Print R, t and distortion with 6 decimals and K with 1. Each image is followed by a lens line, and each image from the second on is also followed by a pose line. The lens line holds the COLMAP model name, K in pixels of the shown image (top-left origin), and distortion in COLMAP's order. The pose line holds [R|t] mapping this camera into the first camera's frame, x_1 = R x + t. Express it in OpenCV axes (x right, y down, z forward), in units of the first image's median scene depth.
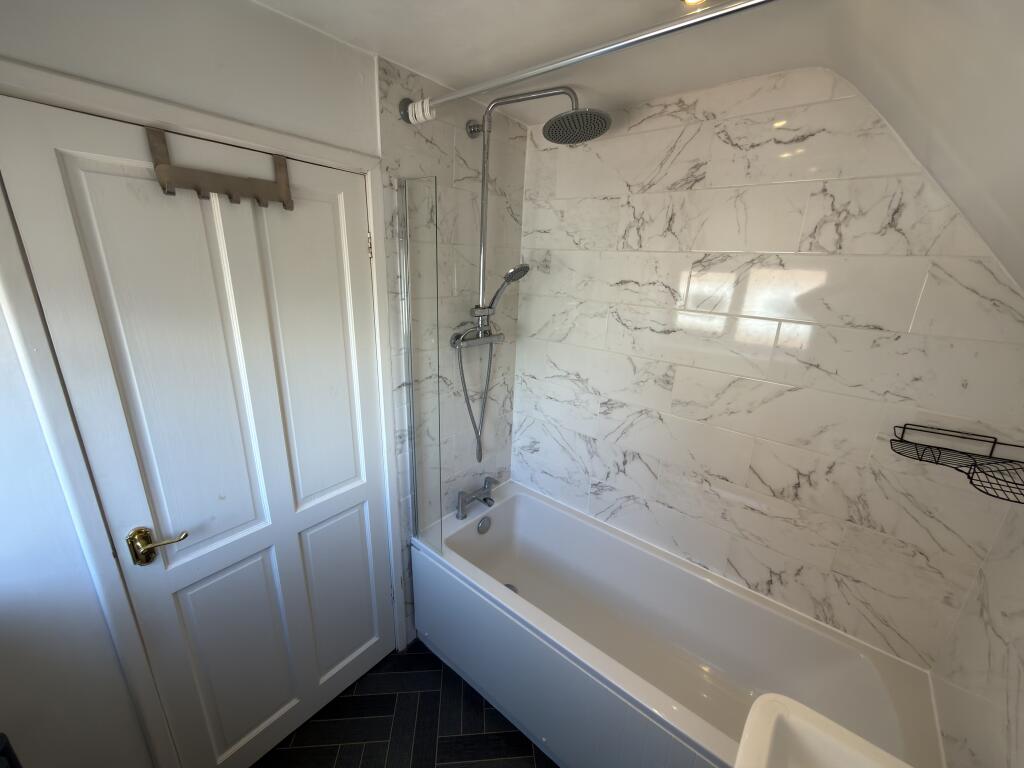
lens RADIAL K [[405.5, 0, 511.6], [0, 405.5, 382.7], [0, 0, 1]] dist [-0.003356, 0.000024]
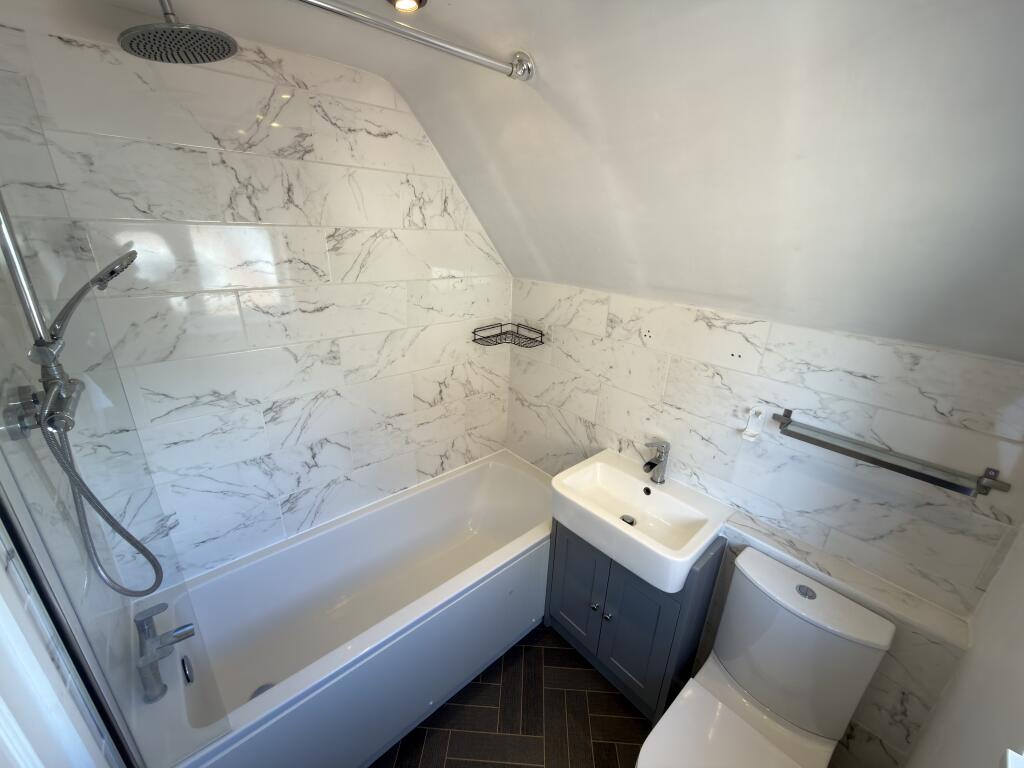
lens RADIAL K [[405.5, 0, 511.8], [0, 405.5, 383.7], [0, 0, 1]] dist [-0.003356, 0.000024]
pose [[0.156733, -0.376530, 0.913050, -0.538717], [0.263375, 0.906932, 0.328797, -0.173134], [-0.951876, 0.188942, 0.241315, 0.379202]]
